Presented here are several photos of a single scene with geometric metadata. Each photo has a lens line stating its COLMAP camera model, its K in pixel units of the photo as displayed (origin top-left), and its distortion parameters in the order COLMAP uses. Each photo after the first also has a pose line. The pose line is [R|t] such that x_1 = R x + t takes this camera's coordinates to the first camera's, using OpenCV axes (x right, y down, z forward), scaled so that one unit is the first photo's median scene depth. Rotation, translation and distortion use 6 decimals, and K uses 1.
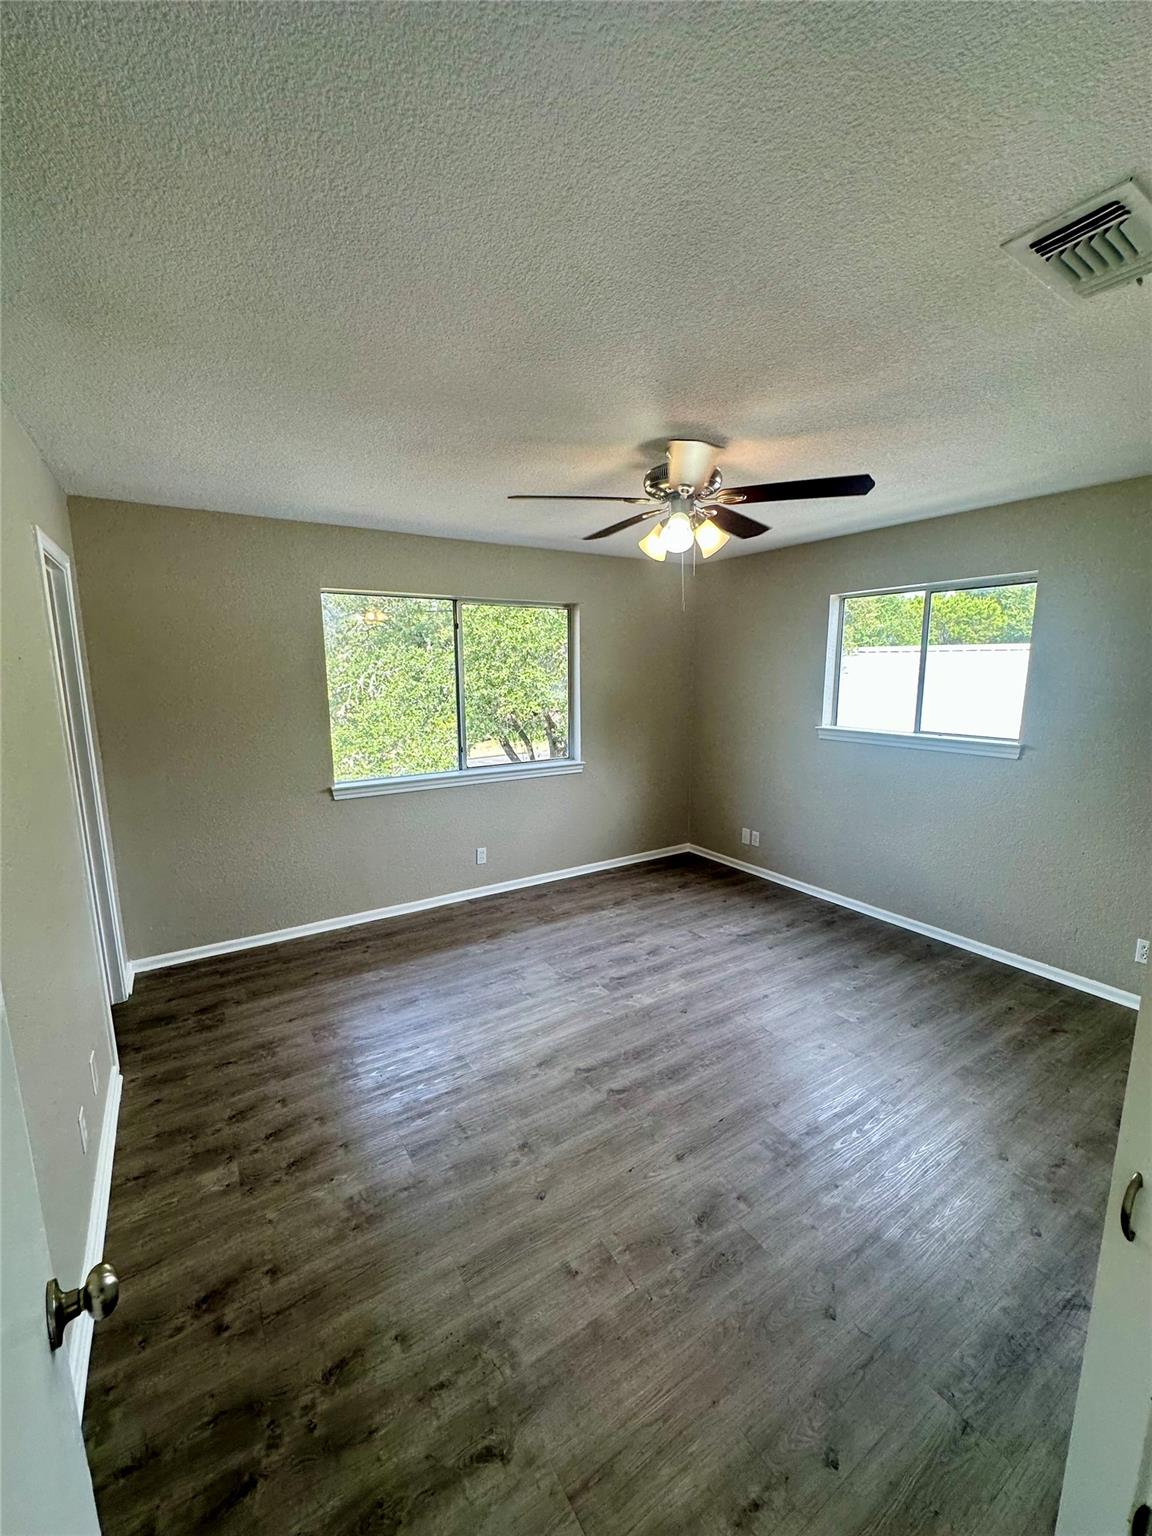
lens RADIAL K [[614.3, 0, 575.0], [0, 614.3, 771.6], [0, 0, 1]] dist [-0.005711, -0.000142]
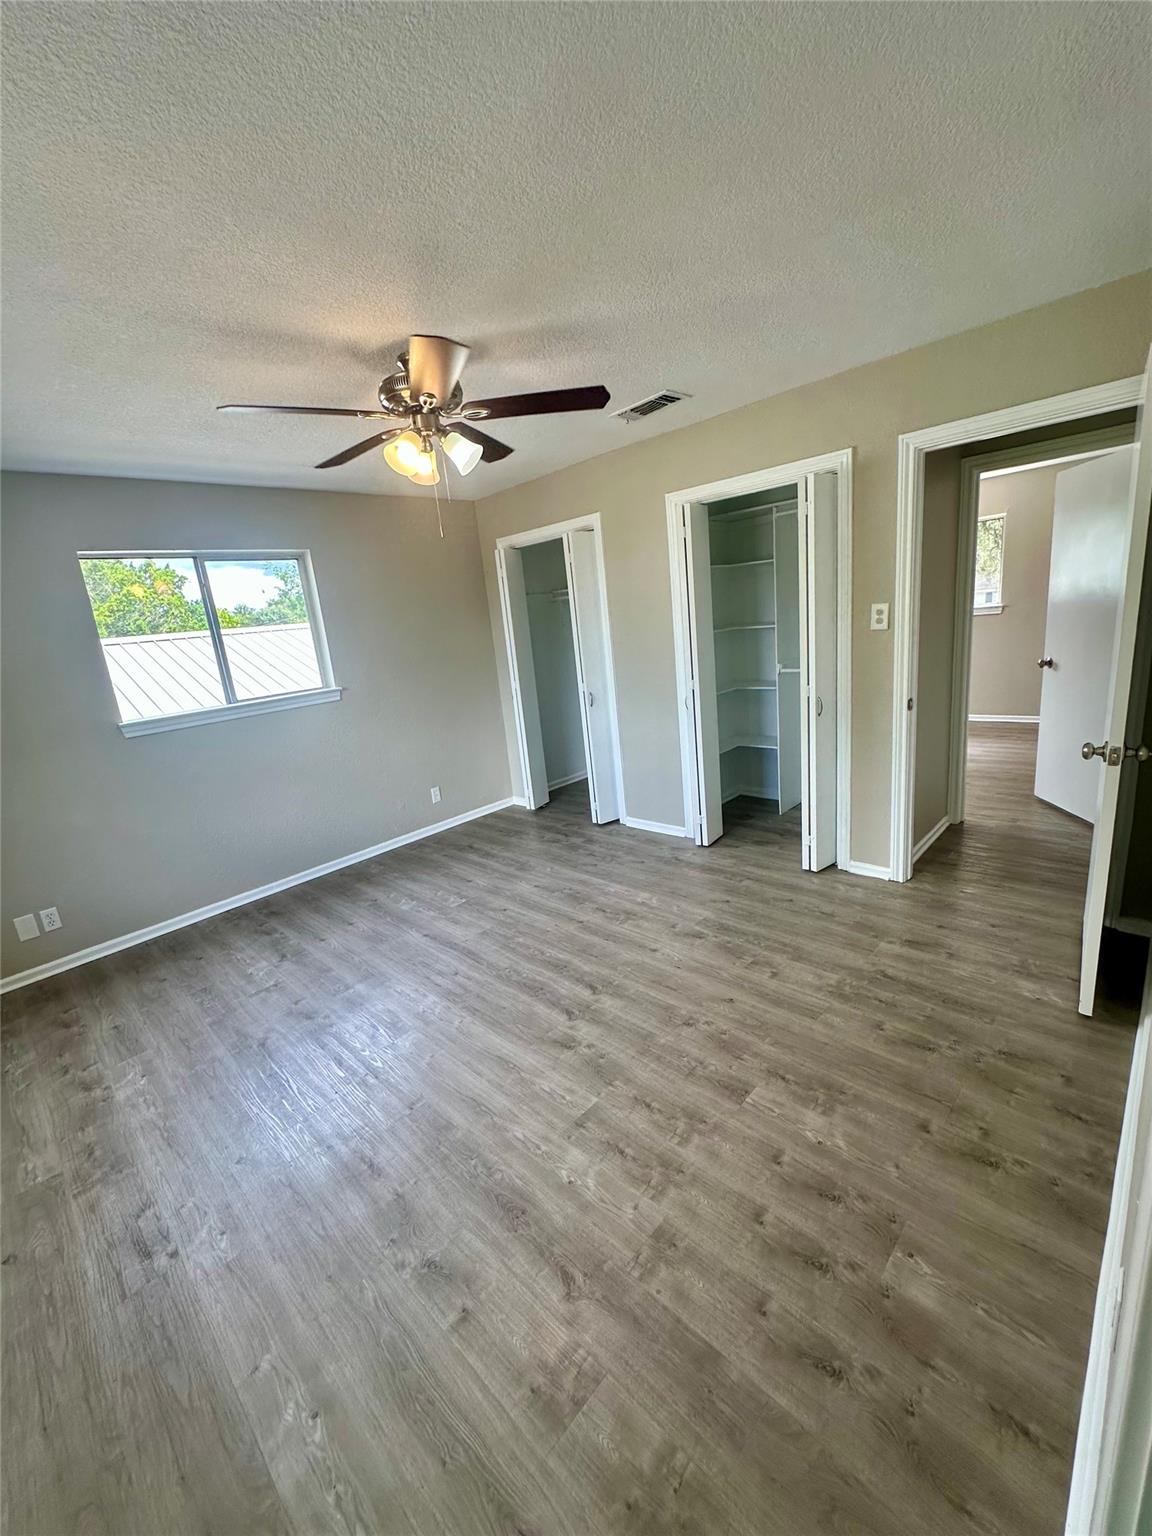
lens RADIAL K [[614.3, 0, 573.7], [0, 614.3, 772.5], [0, 0, 1]] dist [-0.005711, -0.000142]
pose [[-0.219659, -0.210620, 0.952570, -0.785623], [0.269124, 0.925447, 0.266682, -0.113136], [-0.937722, 0.314939, -0.146600, 0.973875]]
